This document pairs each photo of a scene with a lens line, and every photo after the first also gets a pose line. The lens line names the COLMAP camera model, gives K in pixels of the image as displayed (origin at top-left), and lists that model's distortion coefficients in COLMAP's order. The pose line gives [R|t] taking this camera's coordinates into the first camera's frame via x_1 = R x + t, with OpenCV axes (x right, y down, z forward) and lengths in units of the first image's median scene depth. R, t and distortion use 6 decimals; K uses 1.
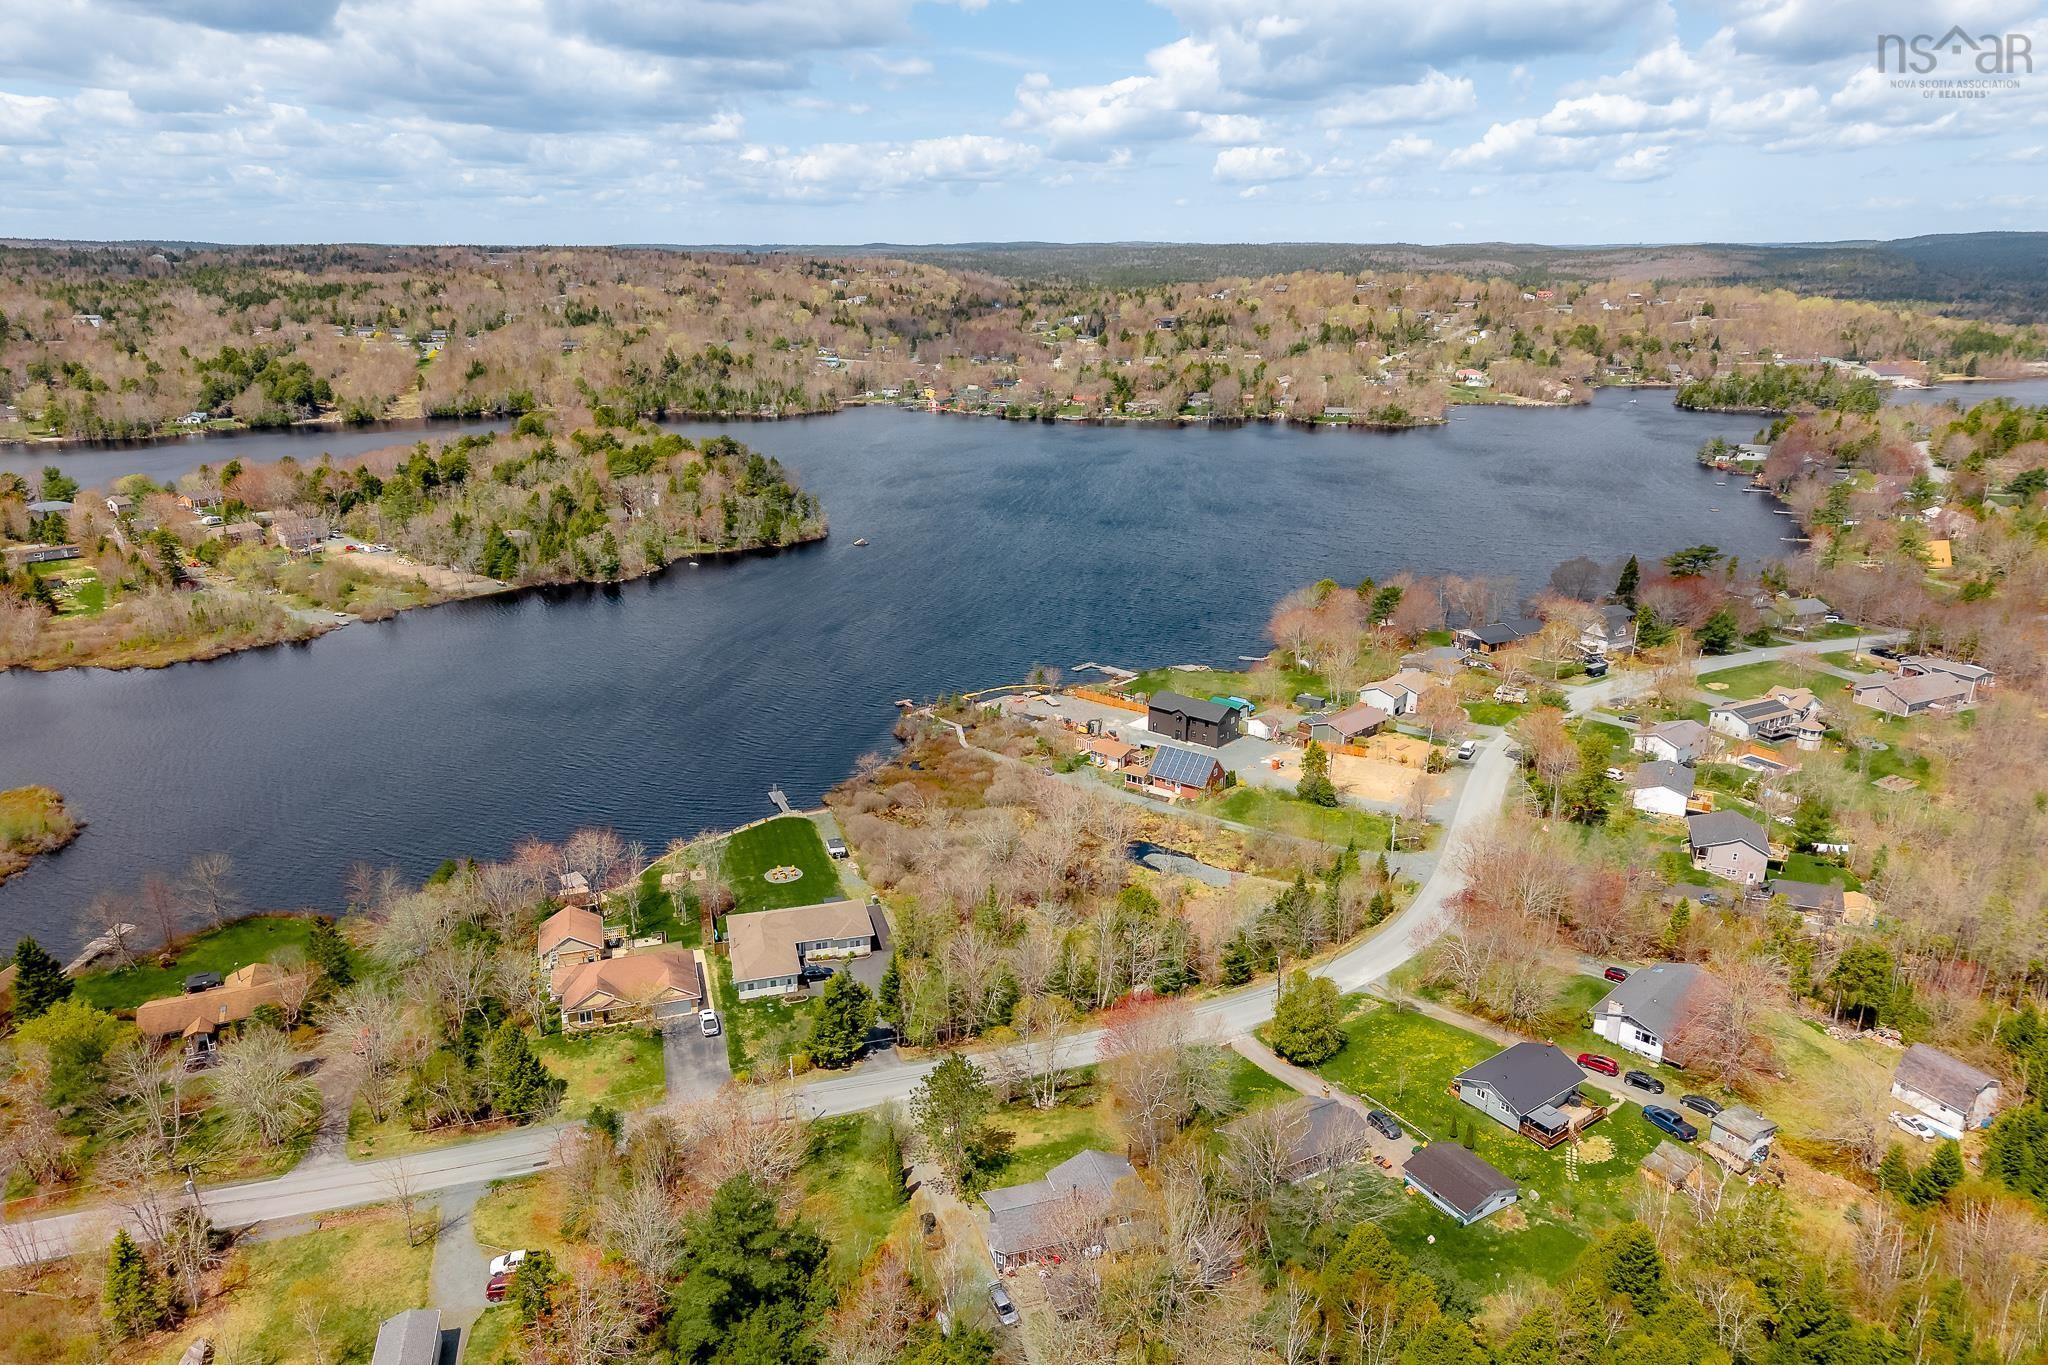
lens RADIAL K [[1358.6, 0, 1021.7], [0, 1358.6, 710.3], [0, 0, 1]] dist [0.058607, -0.042094]
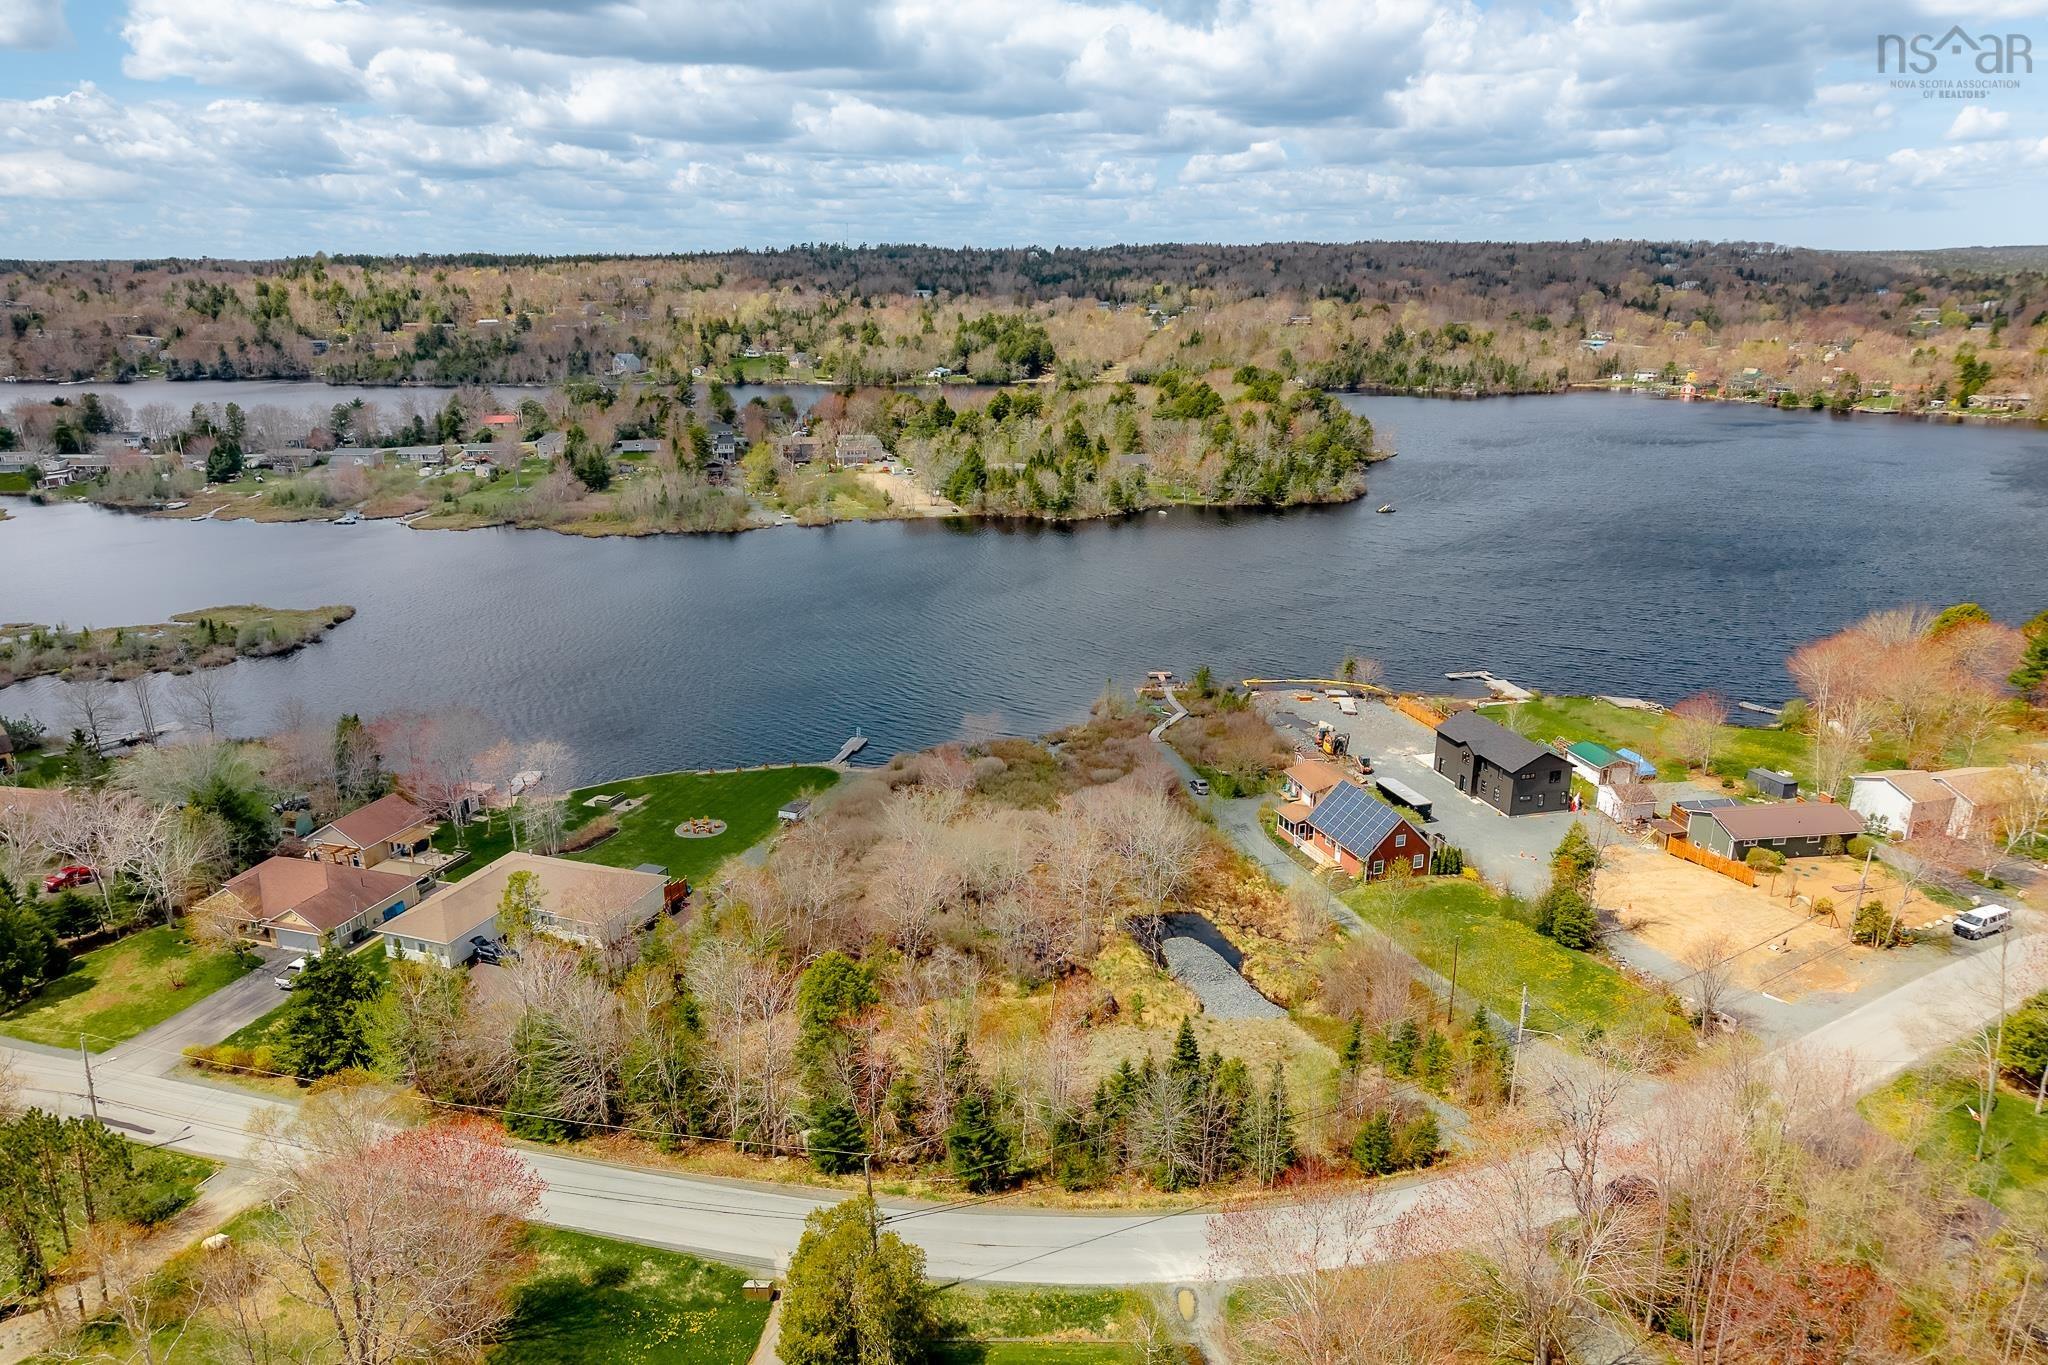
lens RADIAL K [[1358.6, 0, 1021.7], [0, 1358.6, 710.3], [0, 0, 1]] dist [0.058607, -0.042094]
pose [[0.818921, 0.173260, -0.547128, 0.182066], [-0.180225, 0.982751, 0.041456, -0.002625], [0.544874, 0.064657, 0.836021, 0.233800]]
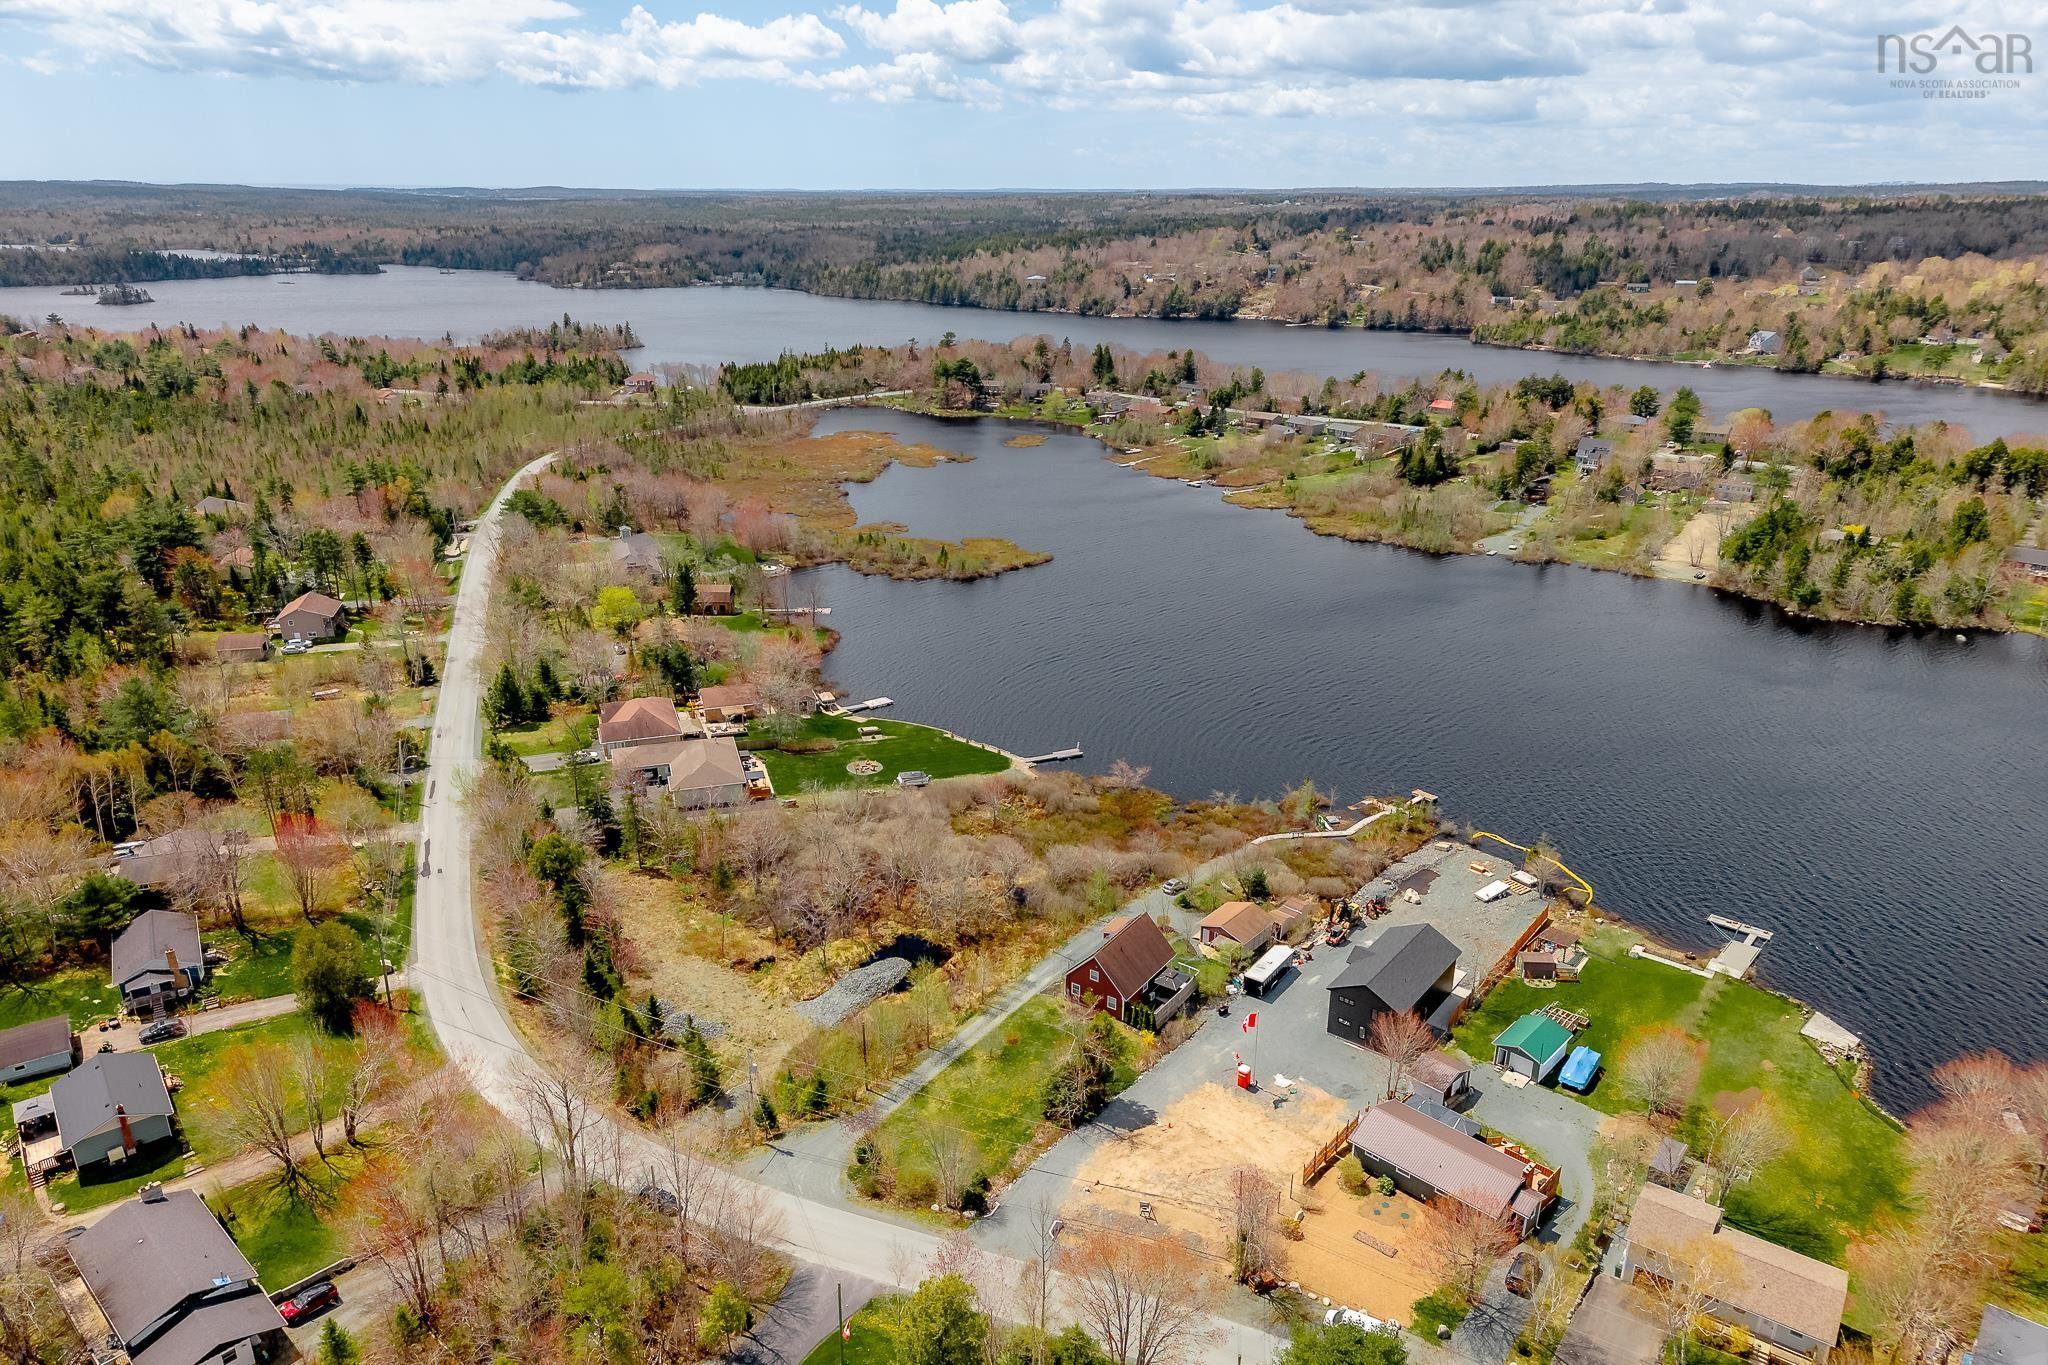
lens RADIAL K [[1358.6, 0, 1021.7], [0, 1358.6, 710.3], [0, 0, 1]] dist [0.058607, -0.042094]
pose [[0.036943, 0.355749, -0.933851, 0.391030], [-0.324332, 0.888171, 0.325516, -0.147428], [0.945221, 0.290853, 0.148193, 0.472788]]
